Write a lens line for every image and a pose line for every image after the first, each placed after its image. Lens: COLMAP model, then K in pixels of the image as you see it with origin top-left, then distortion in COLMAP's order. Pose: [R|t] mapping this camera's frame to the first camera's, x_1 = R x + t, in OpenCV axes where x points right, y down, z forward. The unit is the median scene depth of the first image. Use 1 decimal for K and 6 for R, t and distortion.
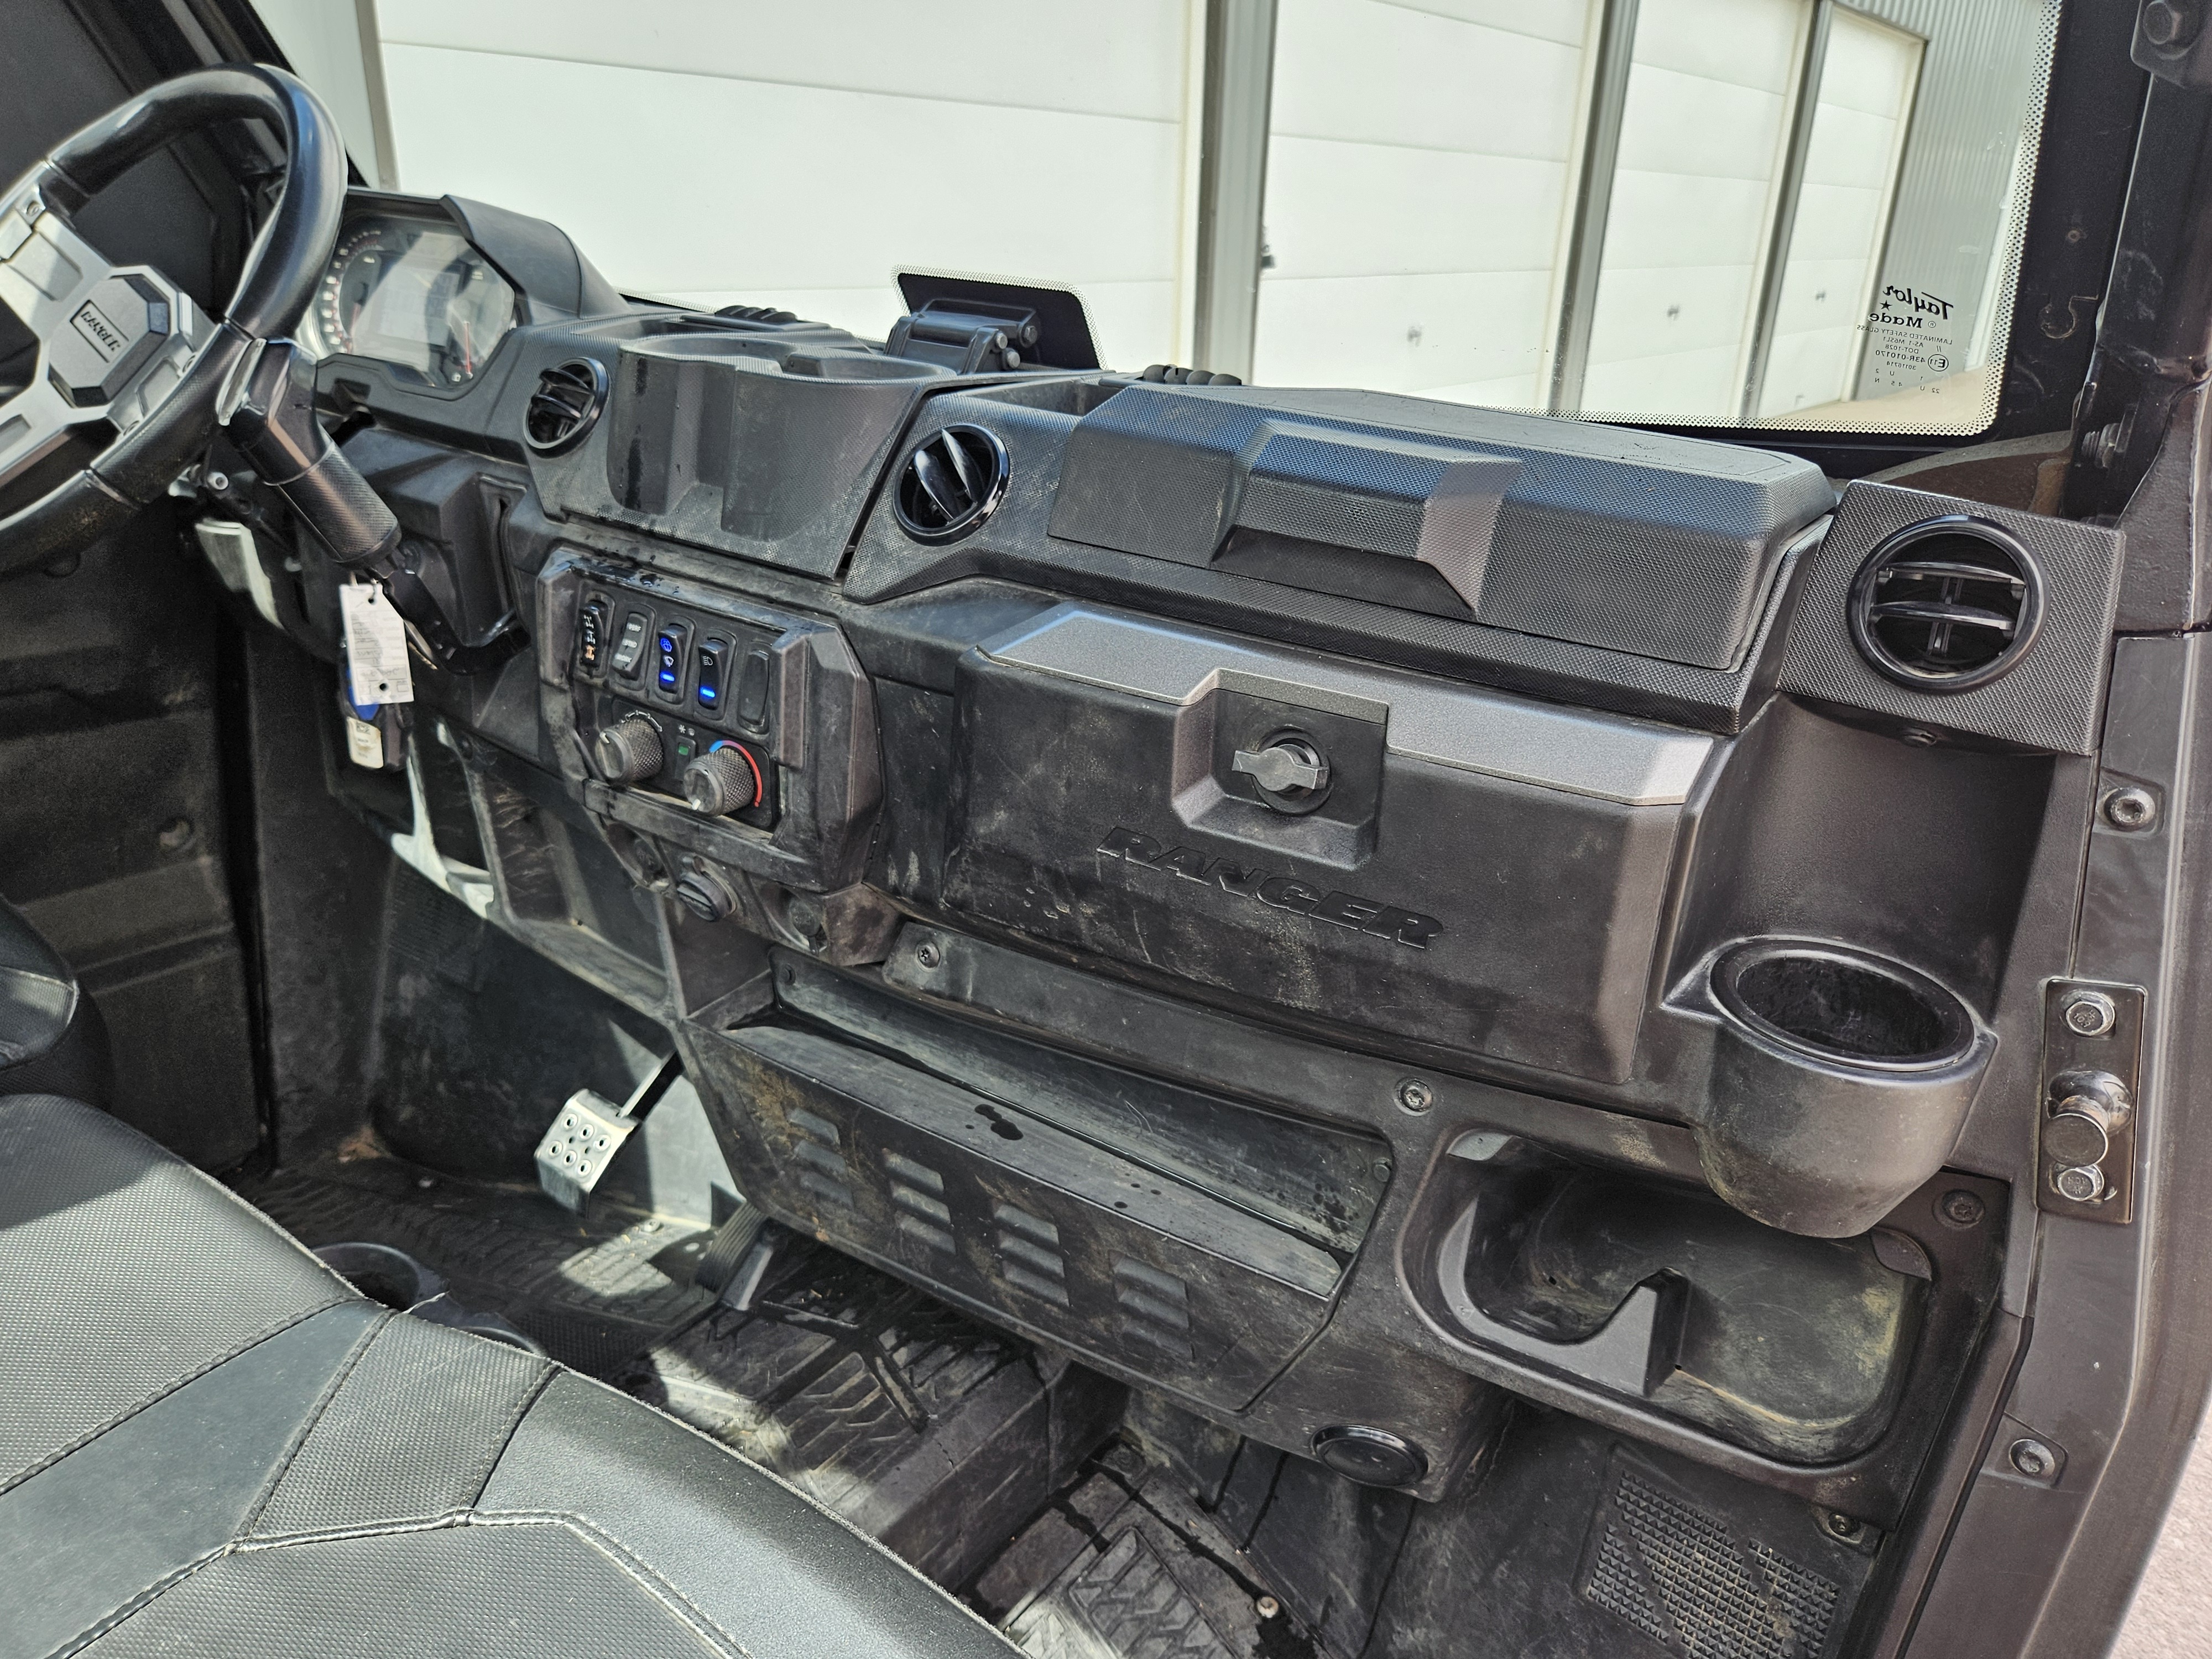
lens RADIAL K [[1573.7, 0, 1105.1], [0, 1573.7, 830.6], [0, 0, 1]] dist [0.058145, -0.054936]
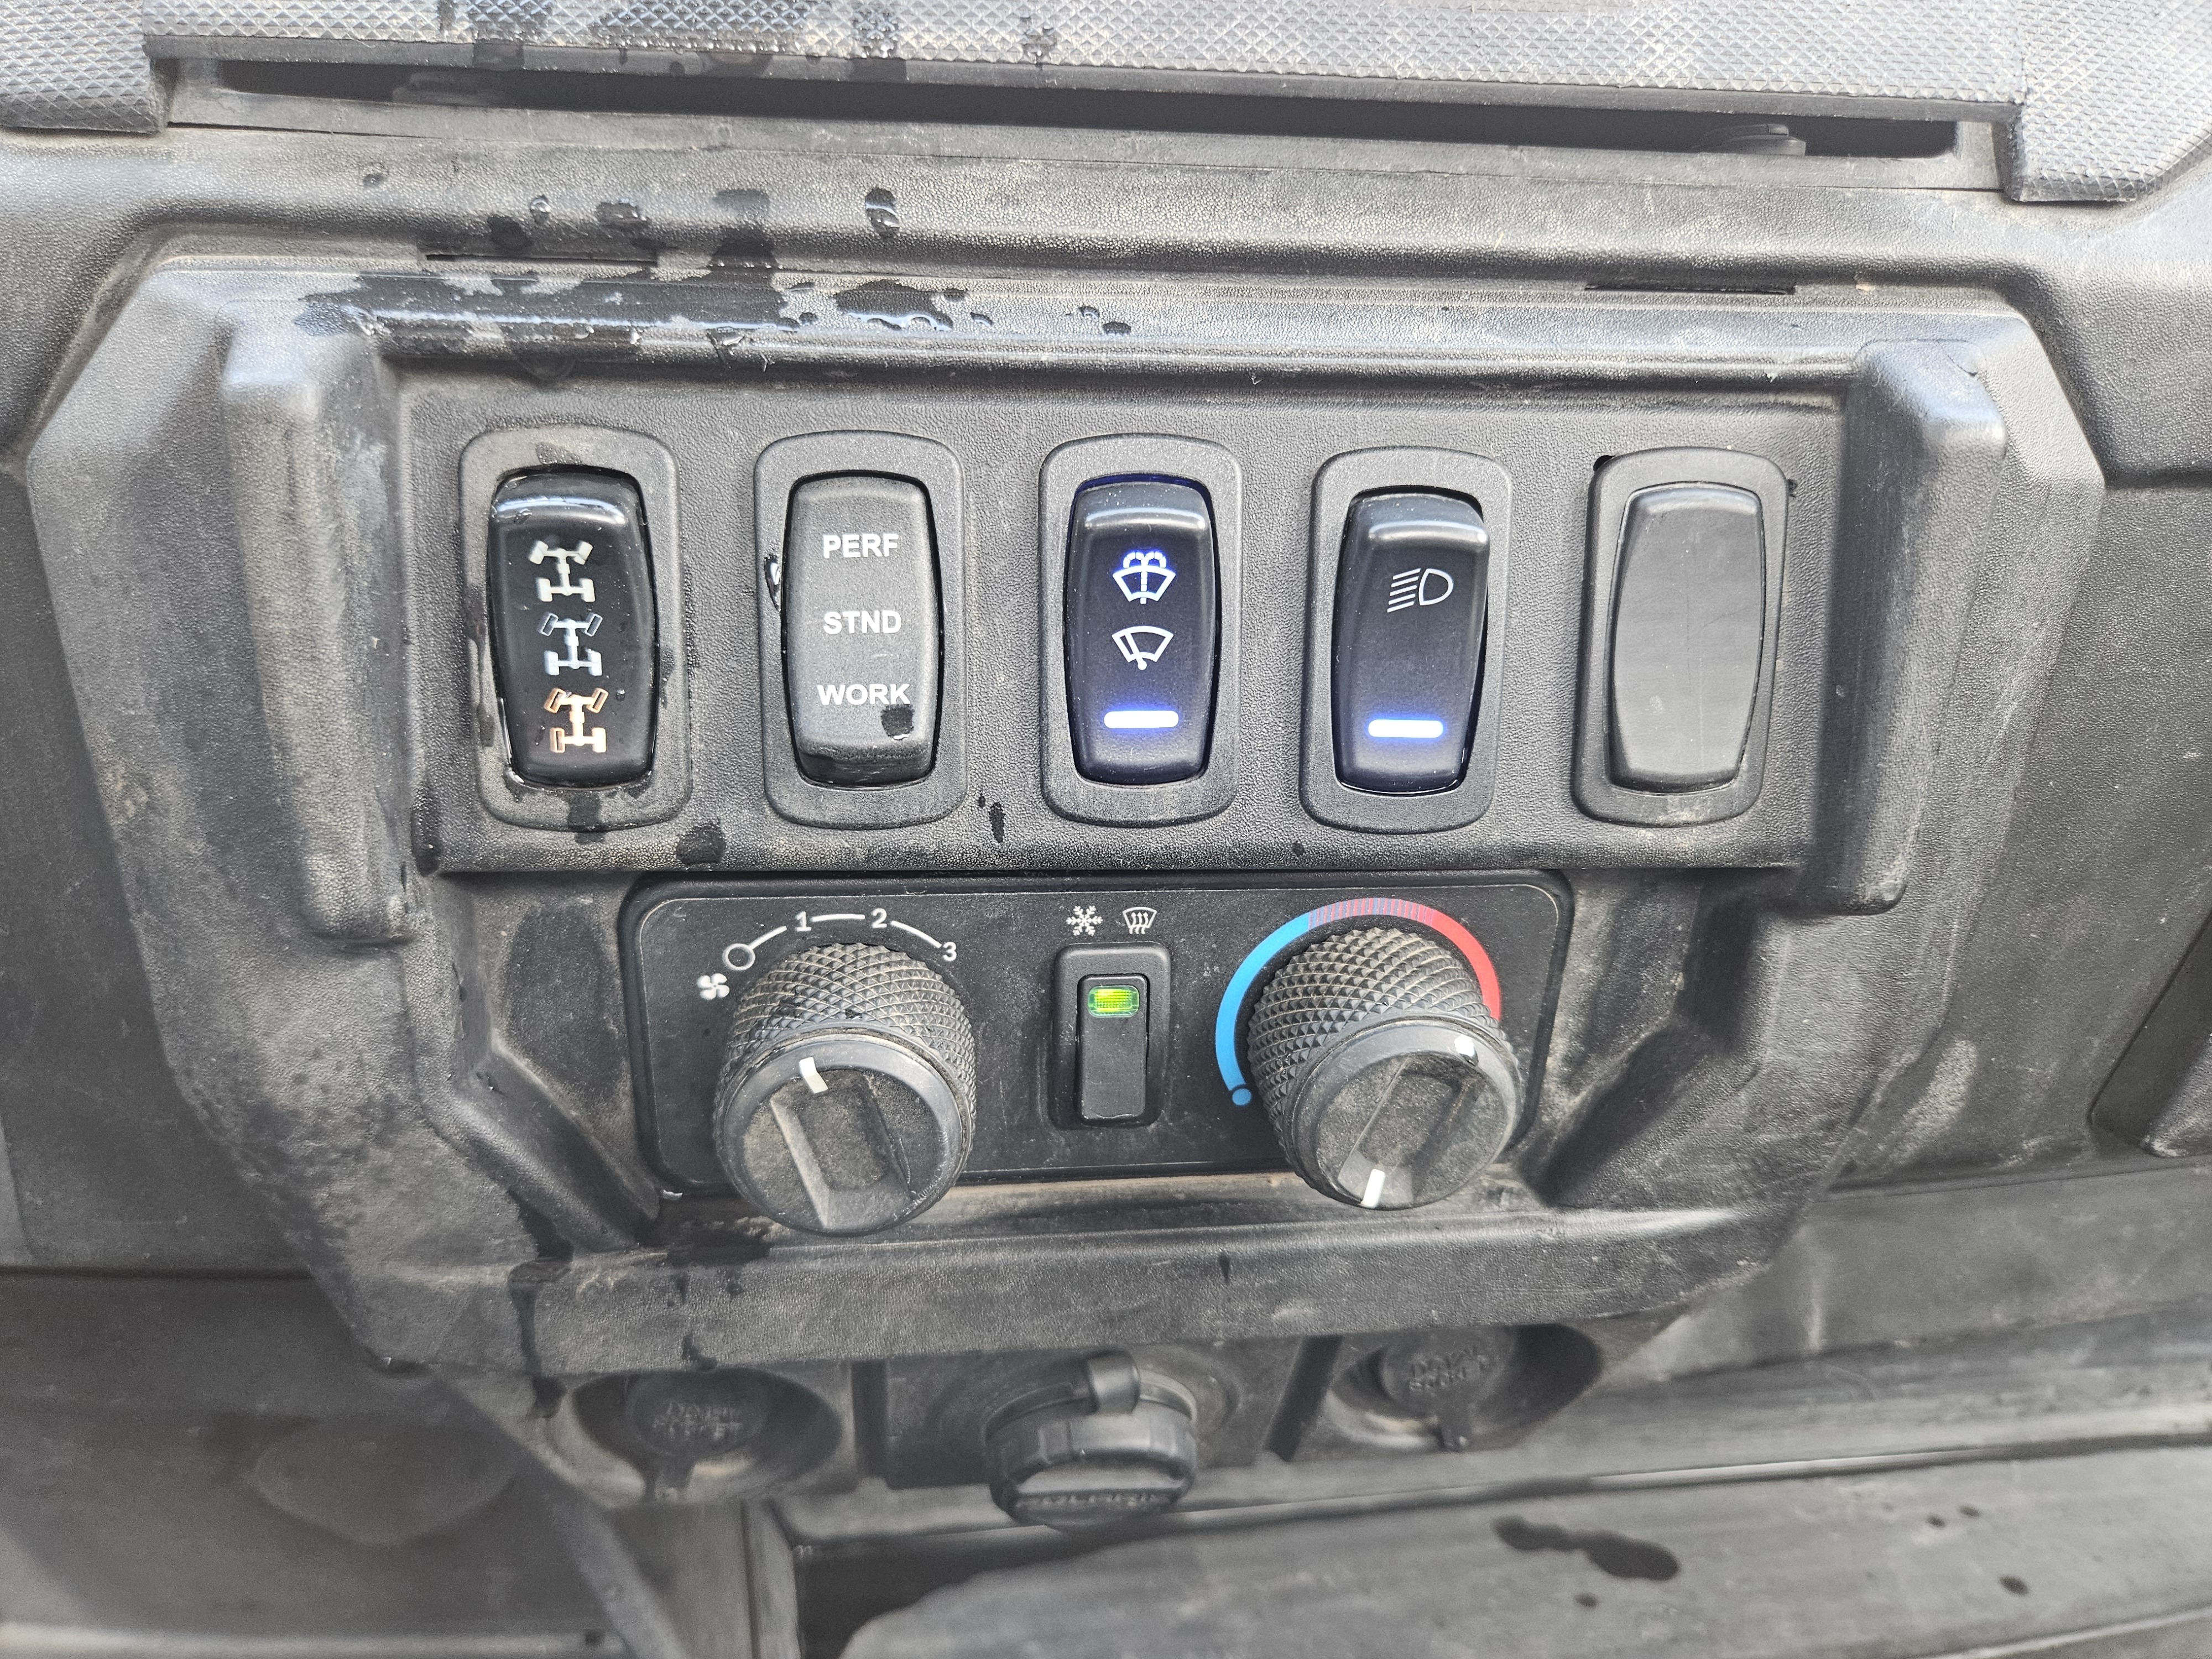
lens RADIAL K [[1573.7, 0, 1106.6], [0, 1573.7, 826.8], [0, 0, 1]] dist [0.058145, -0.054936]
pose [[0.746658, -0.295014, 0.596212, -0.401444], [0.261343, 0.954306, 0.144914, -0.111378], [-0.611720, 0.047615, 0.789640, 0.790533]]
